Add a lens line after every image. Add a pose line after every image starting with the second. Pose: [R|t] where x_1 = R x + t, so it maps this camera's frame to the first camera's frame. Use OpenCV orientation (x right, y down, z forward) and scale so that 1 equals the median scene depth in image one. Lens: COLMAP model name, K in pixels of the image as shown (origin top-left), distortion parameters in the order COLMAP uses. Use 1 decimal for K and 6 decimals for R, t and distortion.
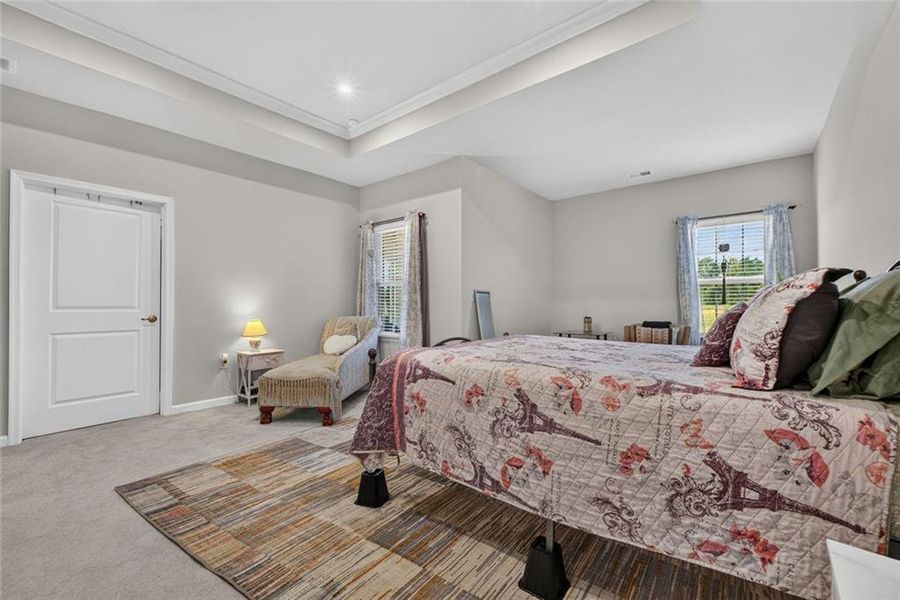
lens RADIAL K [[350.6, 0, 444.3], [0, 350.6, 297.5], [0, 0, 1]] dist [-0.001737, -0.000438]
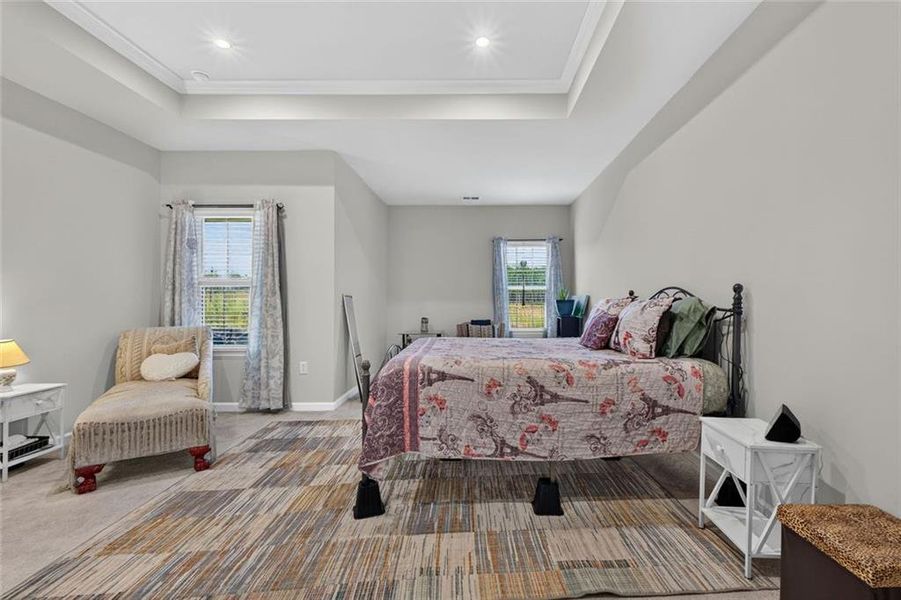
lens RADIAL K [[380.0, 0, 452.8], [0, 380.0, 294.3], [0, 0, 1]] dist [0.002208, -0.002489]
pose [[0.800659, 0.006506, 0.599085, -0.793296], [-0.006321, 0.999977, -0.002413, -0.051712], [-0.599087, -0.001855, 0.800682, -0.022879]]
